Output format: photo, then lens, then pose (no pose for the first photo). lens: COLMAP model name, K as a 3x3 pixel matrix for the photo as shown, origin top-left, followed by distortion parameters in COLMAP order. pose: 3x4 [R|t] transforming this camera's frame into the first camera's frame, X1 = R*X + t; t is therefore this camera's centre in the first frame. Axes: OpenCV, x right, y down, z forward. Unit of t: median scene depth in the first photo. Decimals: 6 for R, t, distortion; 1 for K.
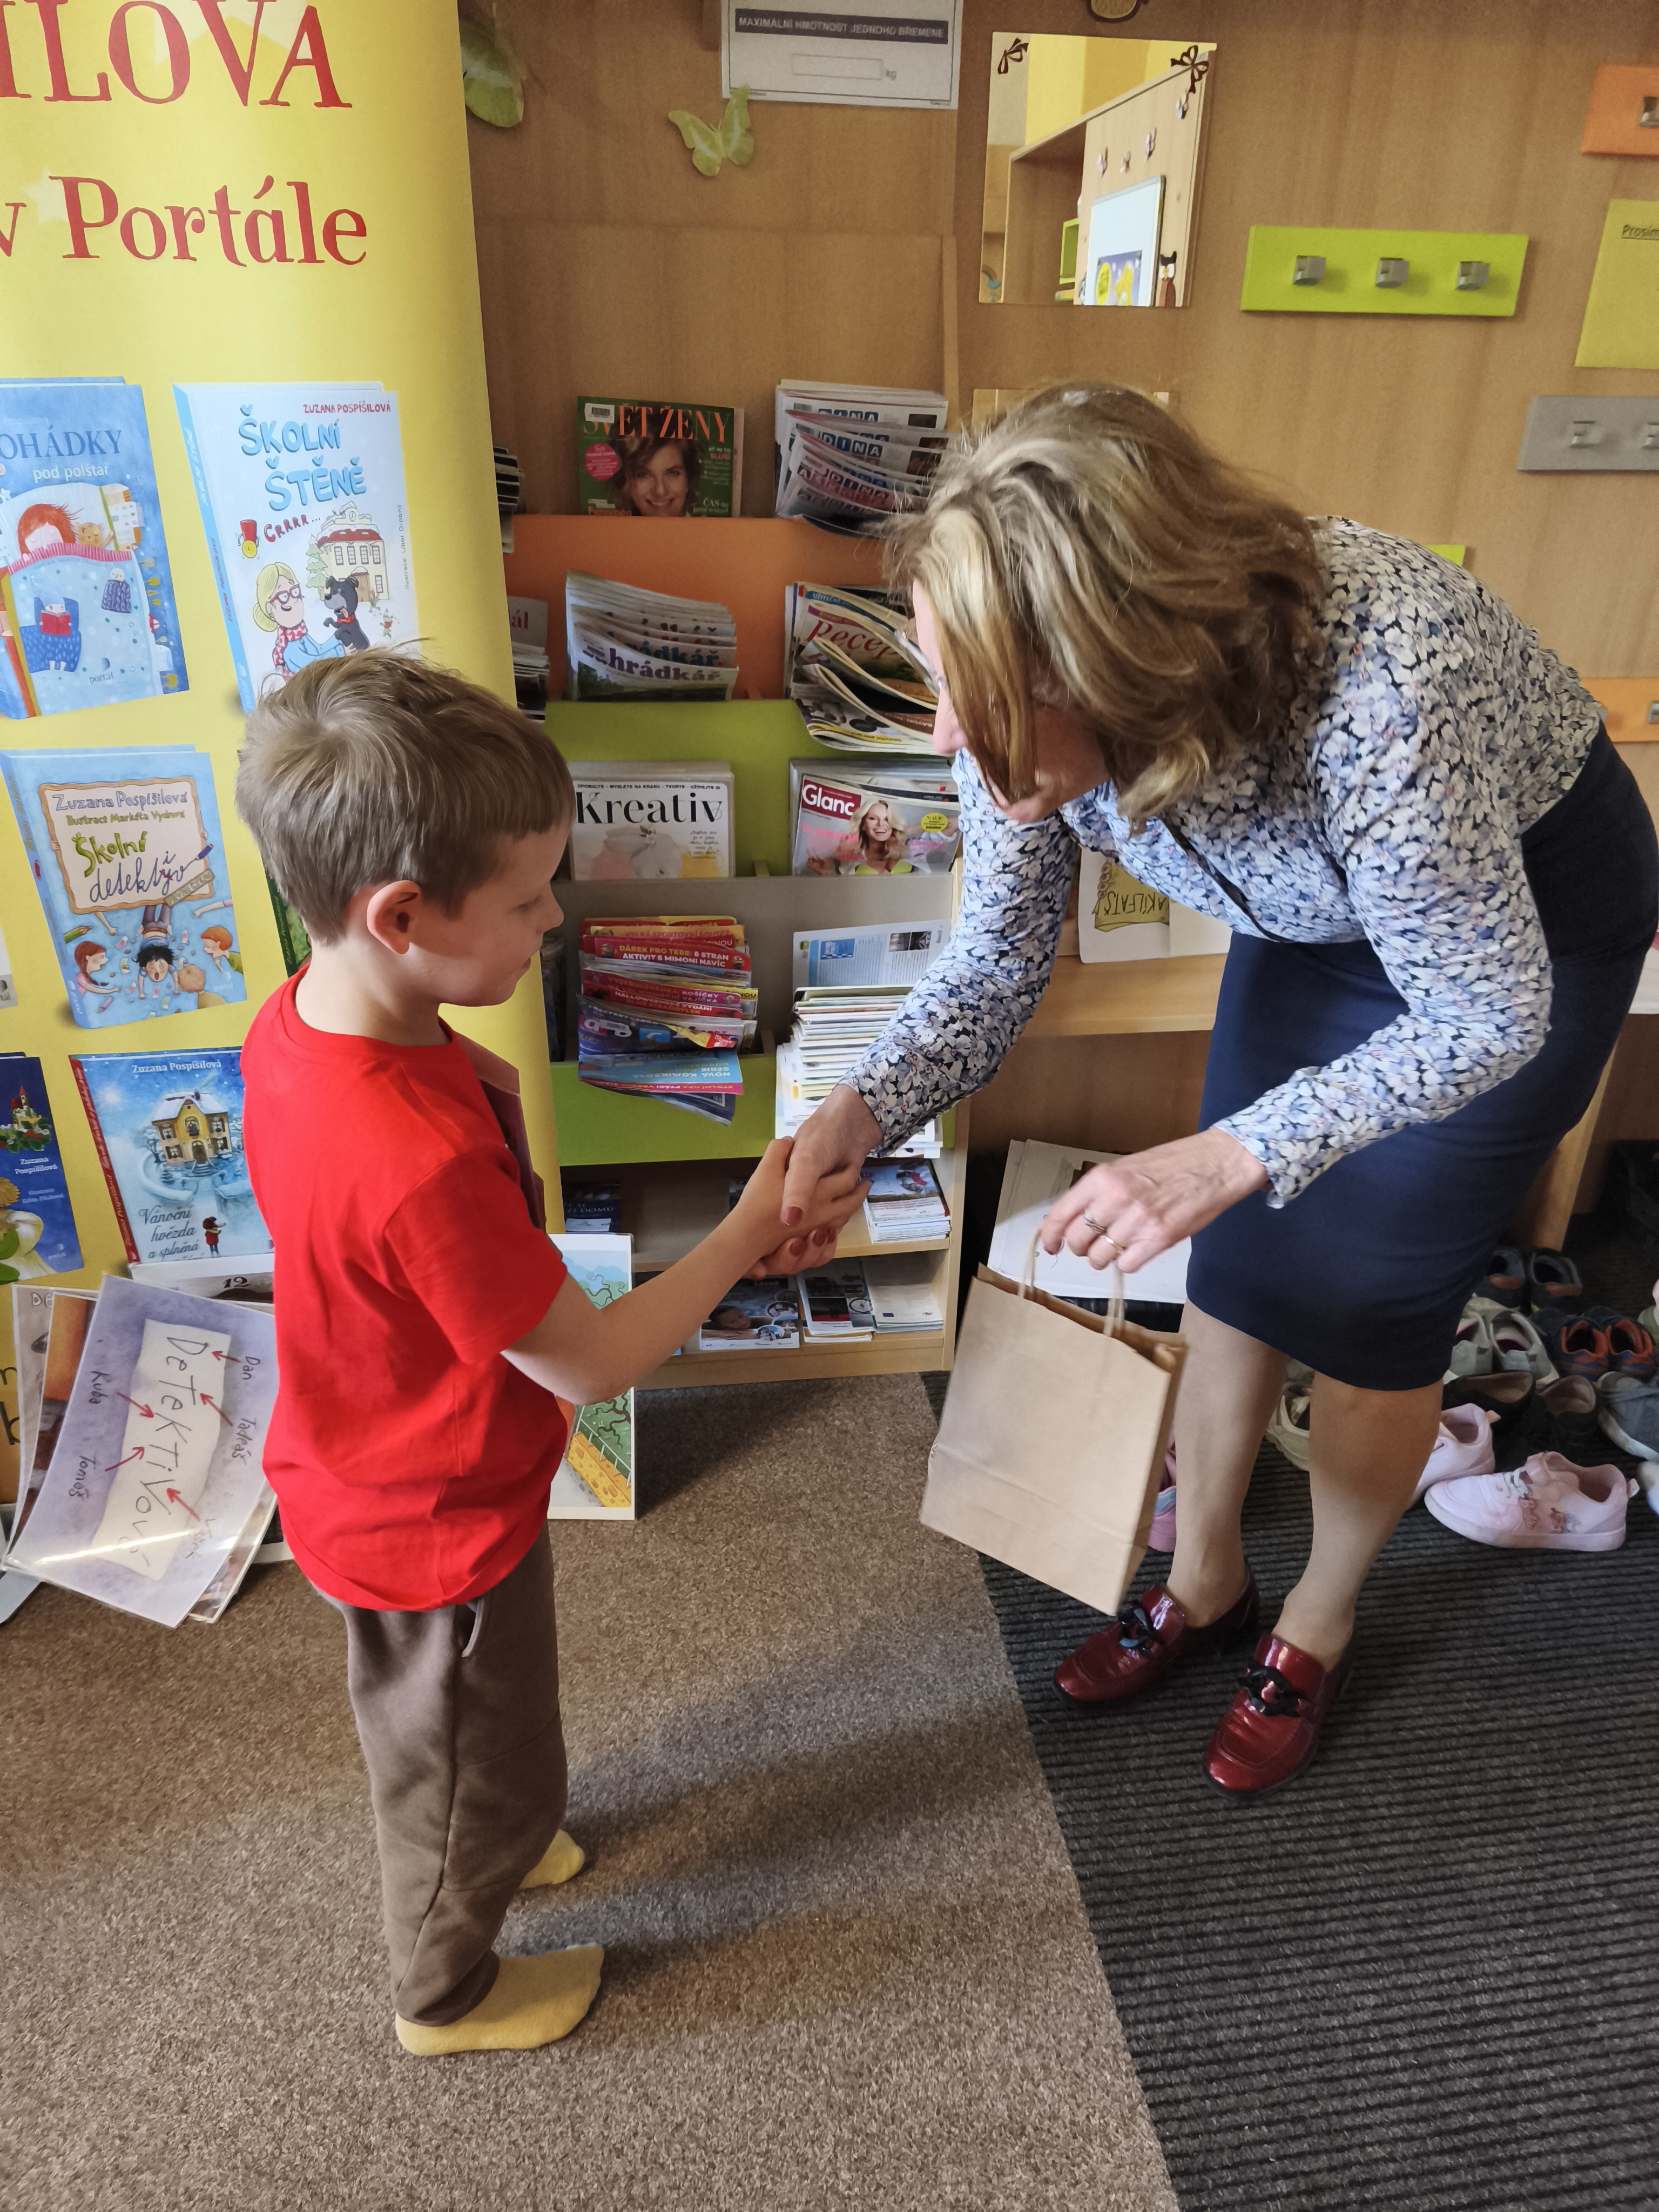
lens RADIAL K [[1464.2, 0, 844.2], [0, 1464.2, 1116.5], [0, 0, 1]] dist [0.078660, -0.067209]
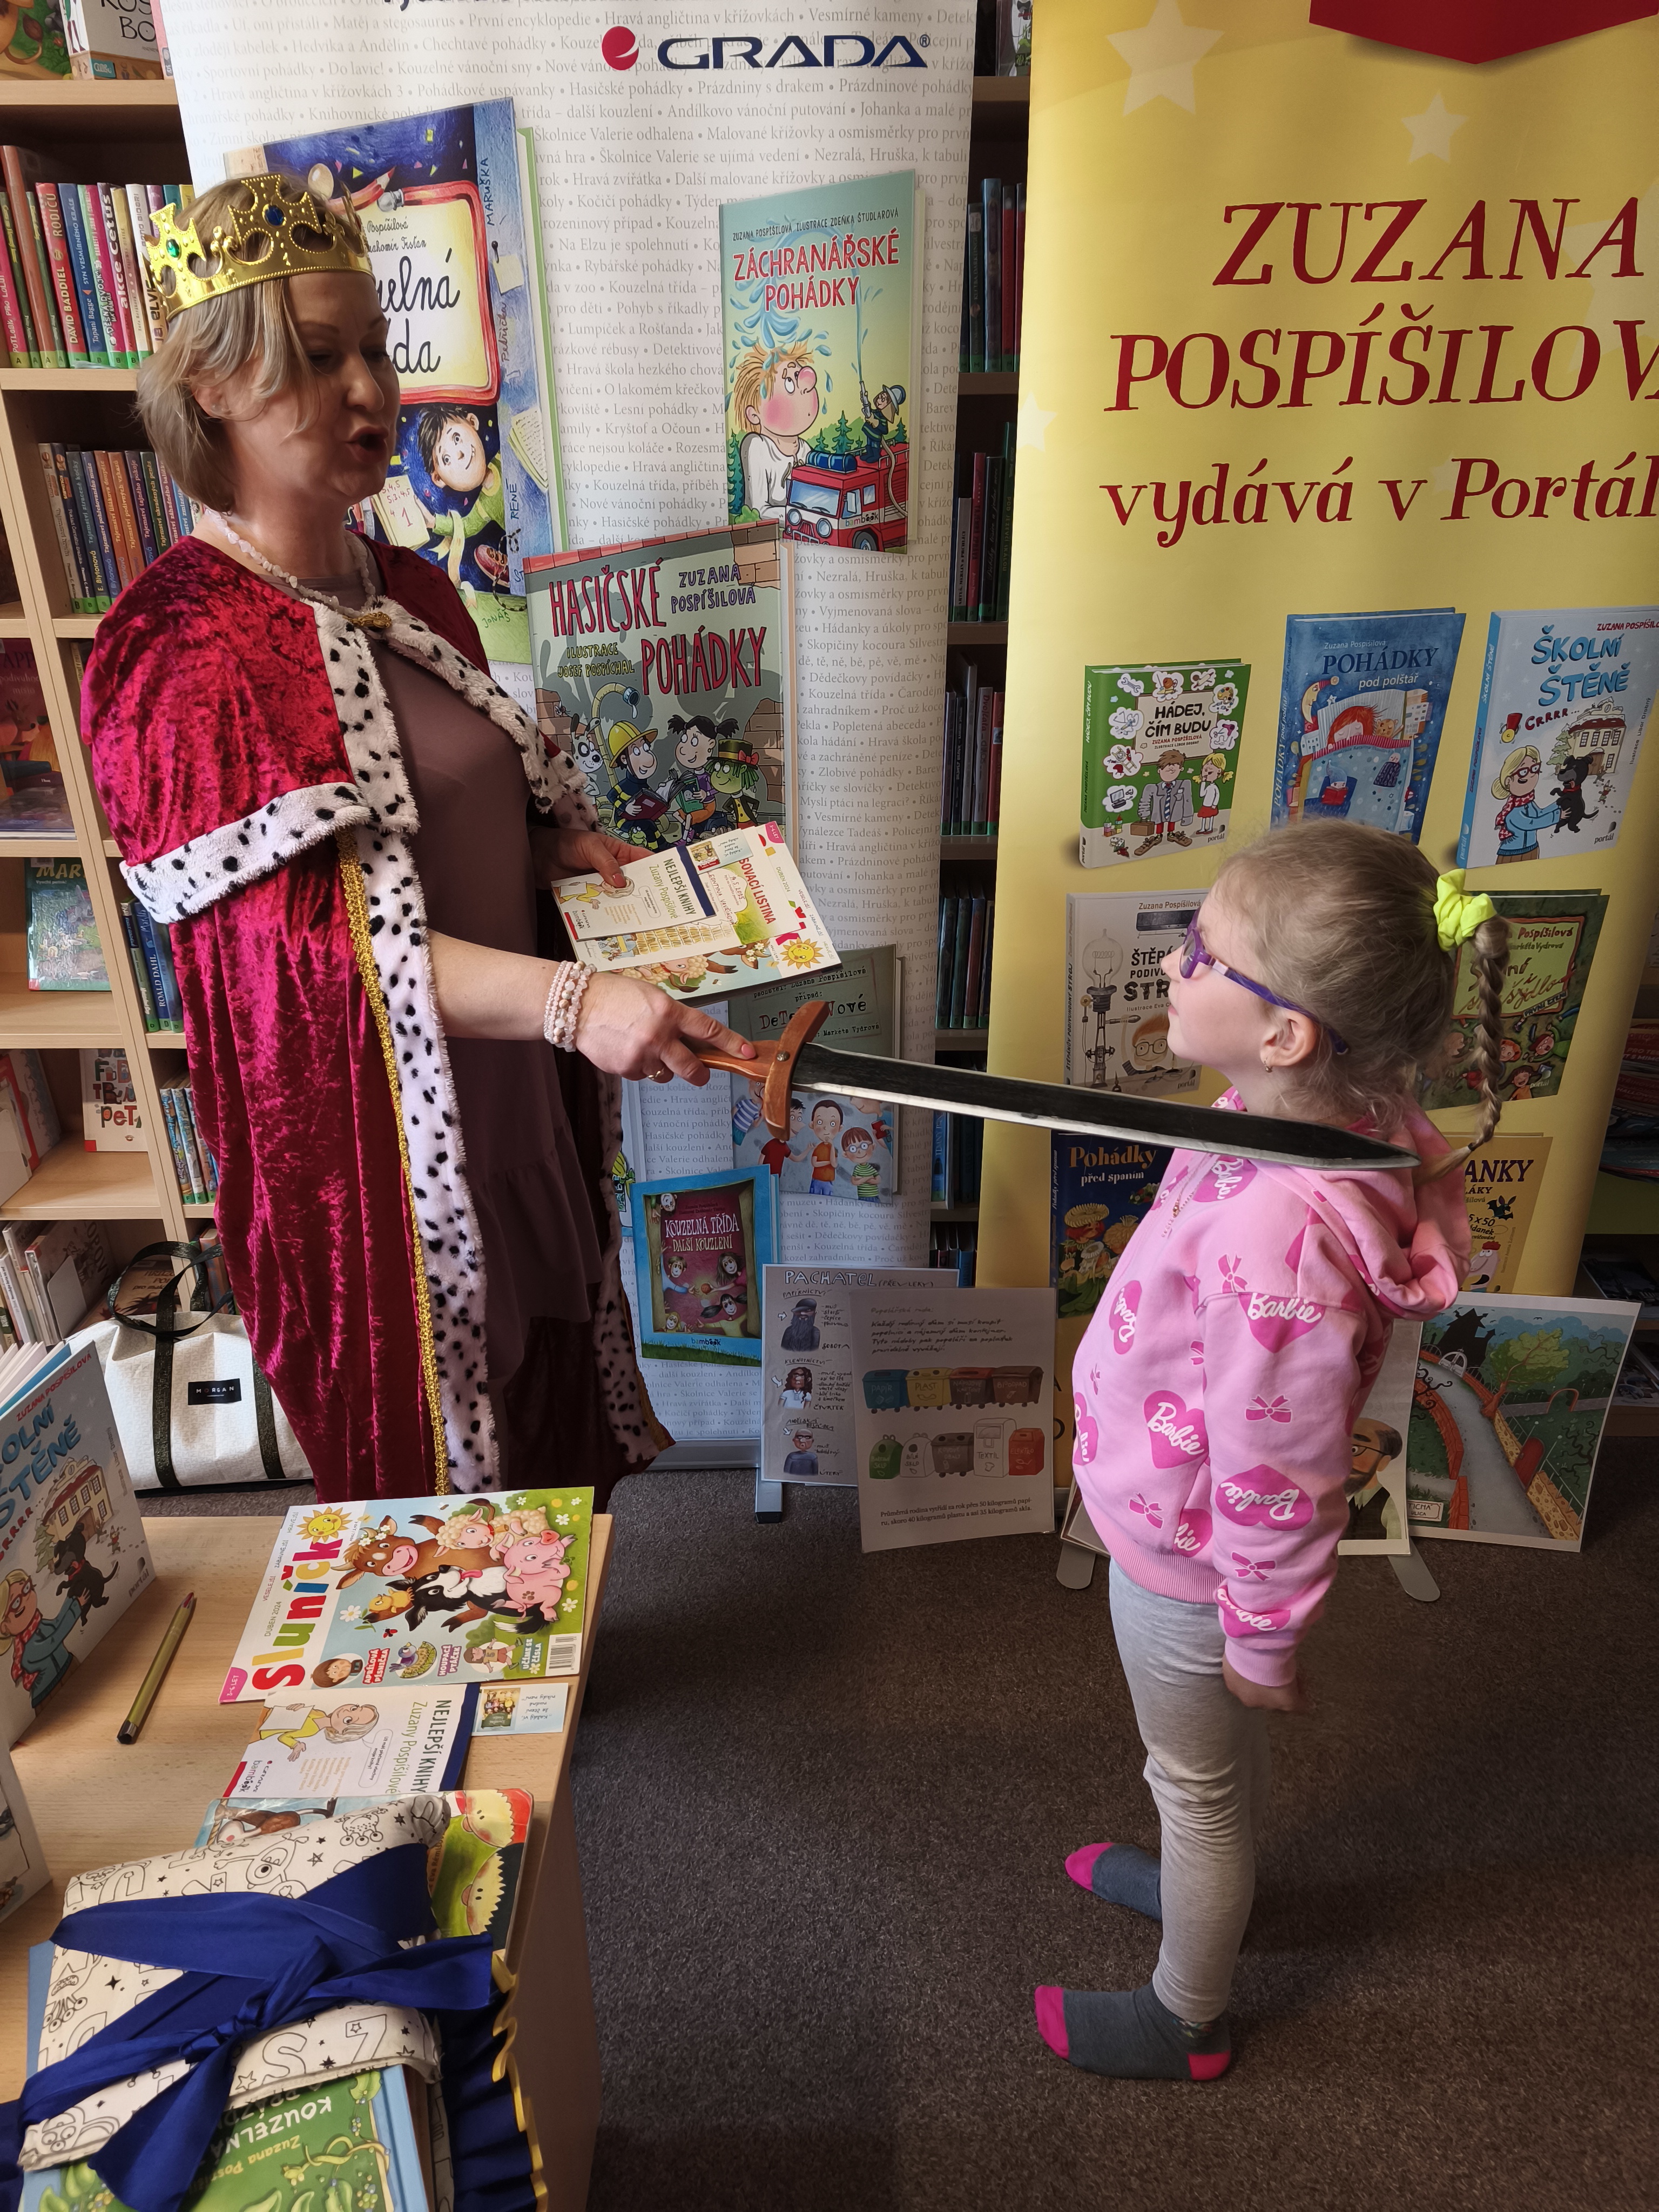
lens RADIAL K [[1456.9, 0, 822.4], [0, 1456.9, 1119.2], [0, 0, 1]] dist [0.075856, -0.057083]
pose [[0.989284, 0.041049, -0.140113, -0.719778], [-0.043639, 0.998928, -0.015462, -0.018101], [0.139328, 0.021410, 0.990015, -0.266720]]
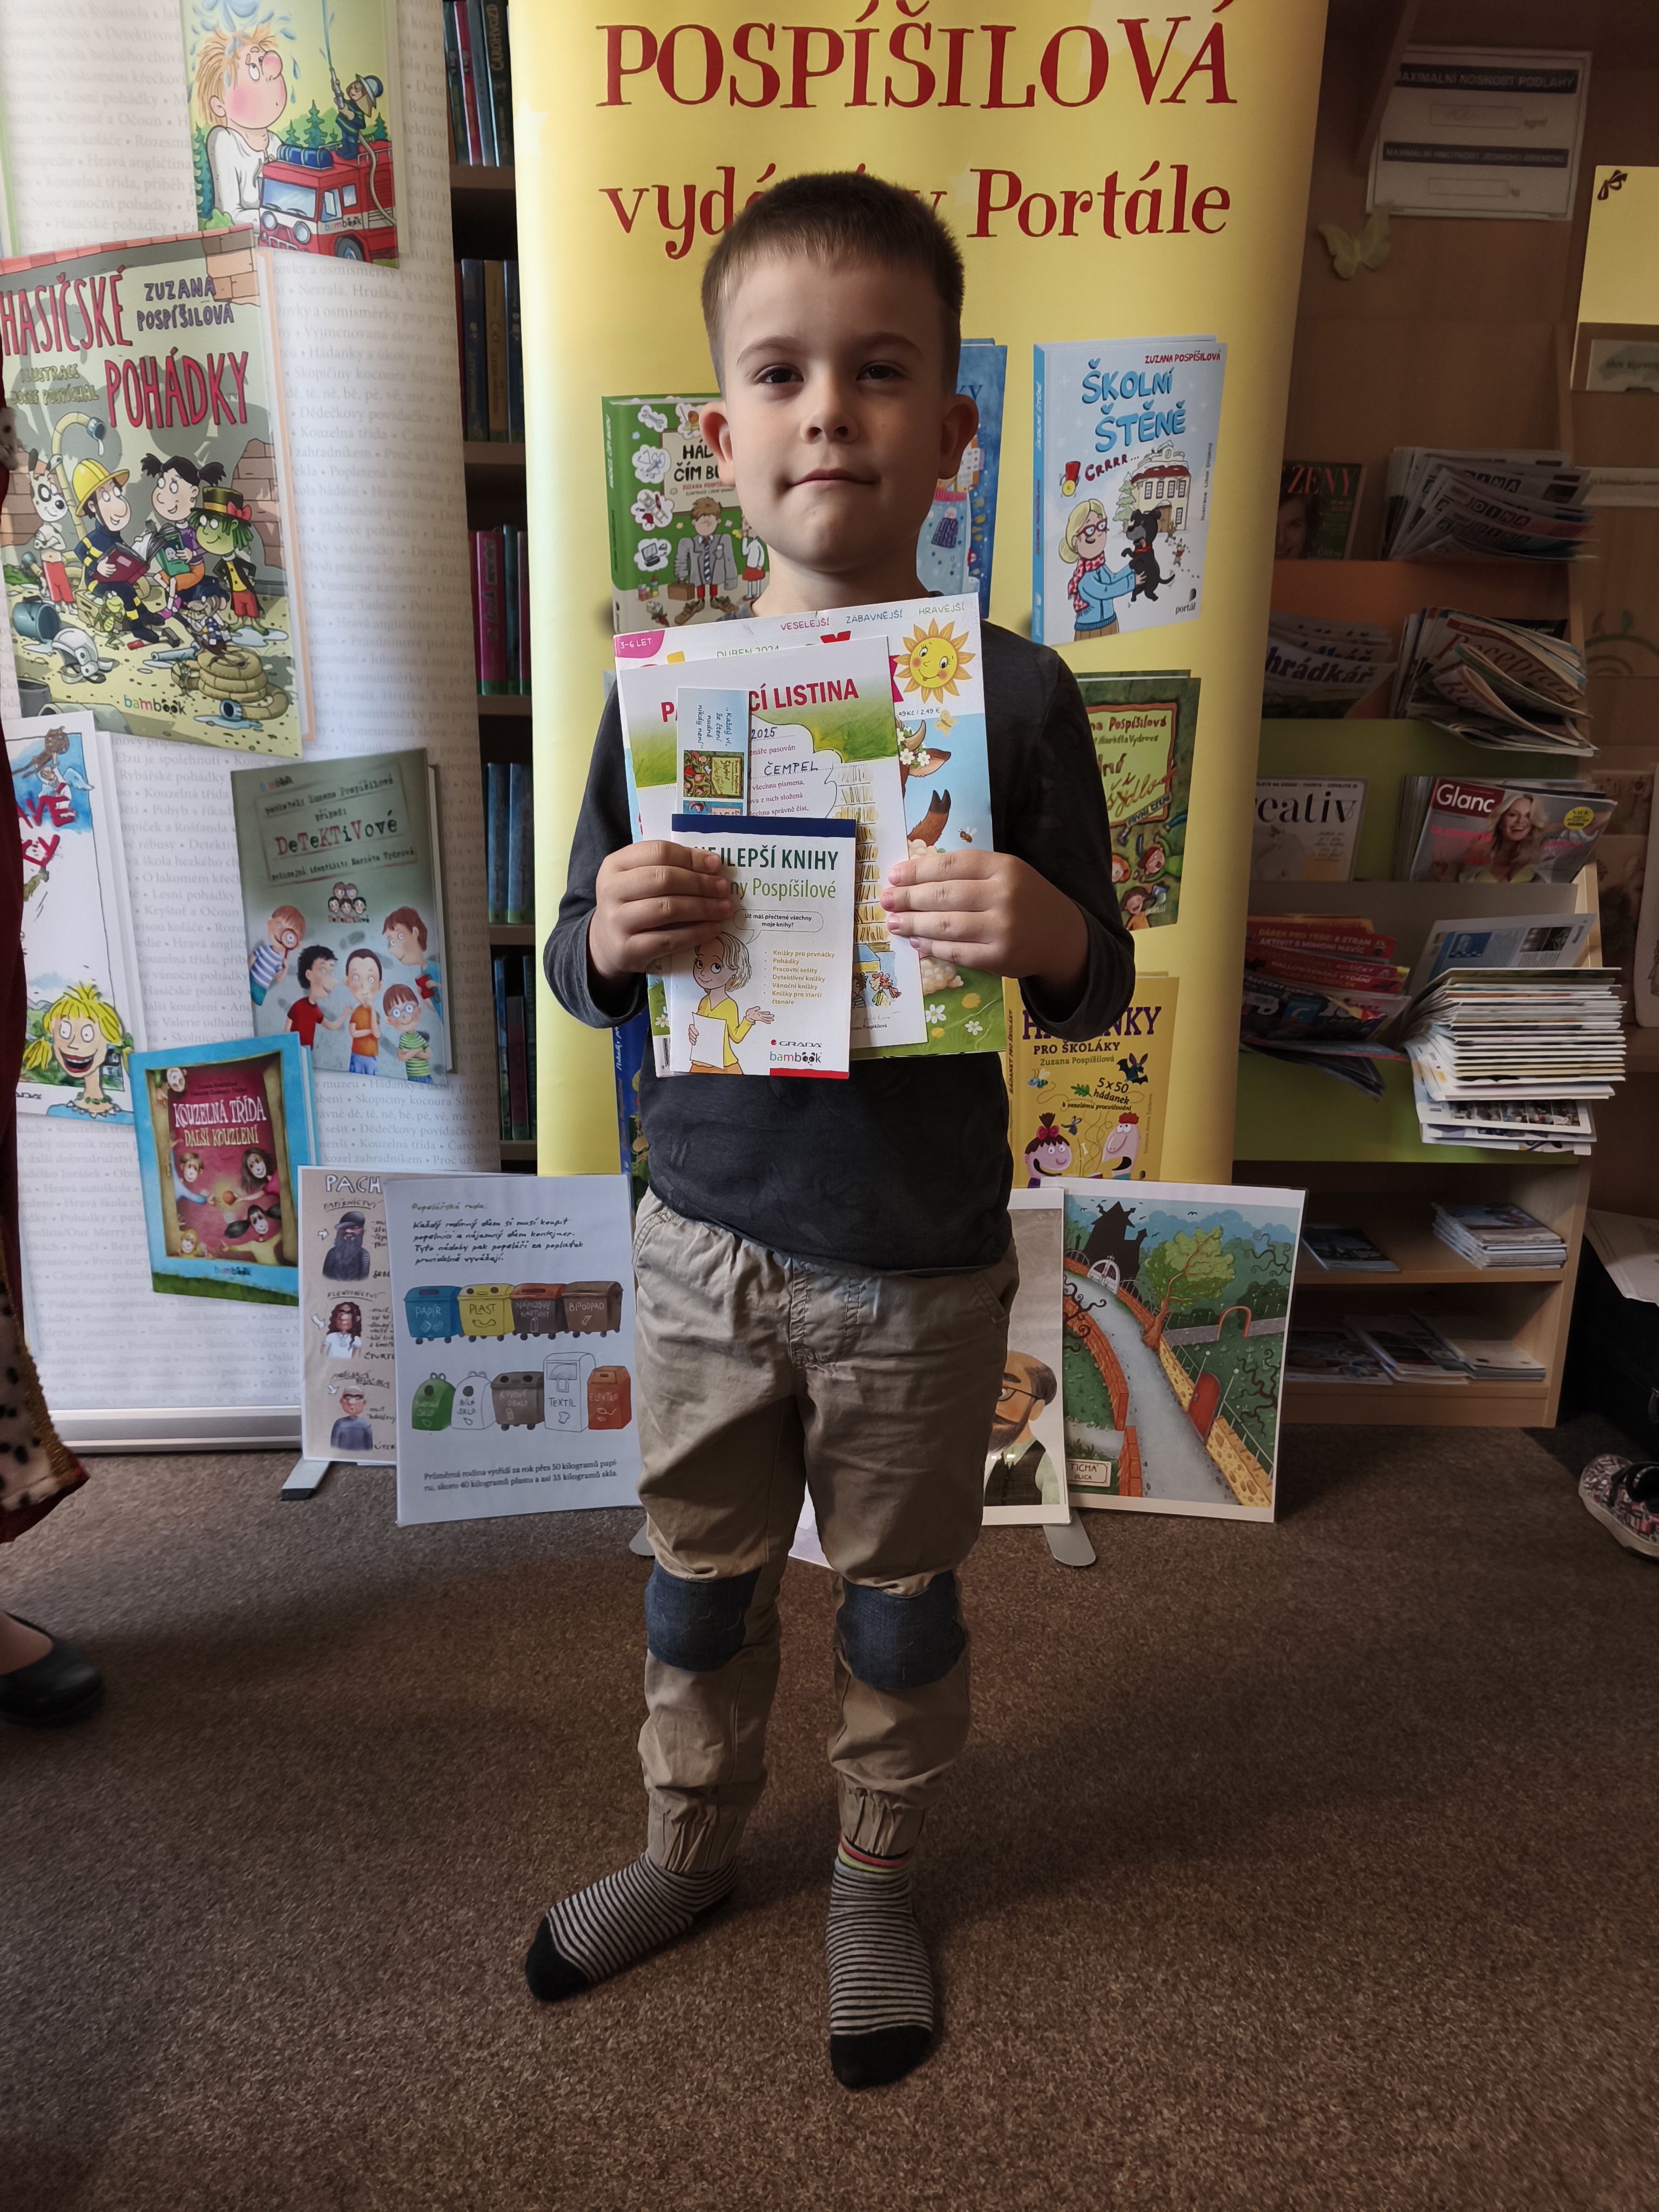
lens RADIAL K [[1465.0, 0, 817.1], [0, 1465.0, 1112.2], [0, 0, 1]] dist [0.063648, -0.042290]
pose [[0.993286, 0.024888, -0.112975, -0.416822], [-0.049783, 0.973492, -0.223237, 0.308402], [0.104424, 0.227362, 0.968195, 0.010097]]
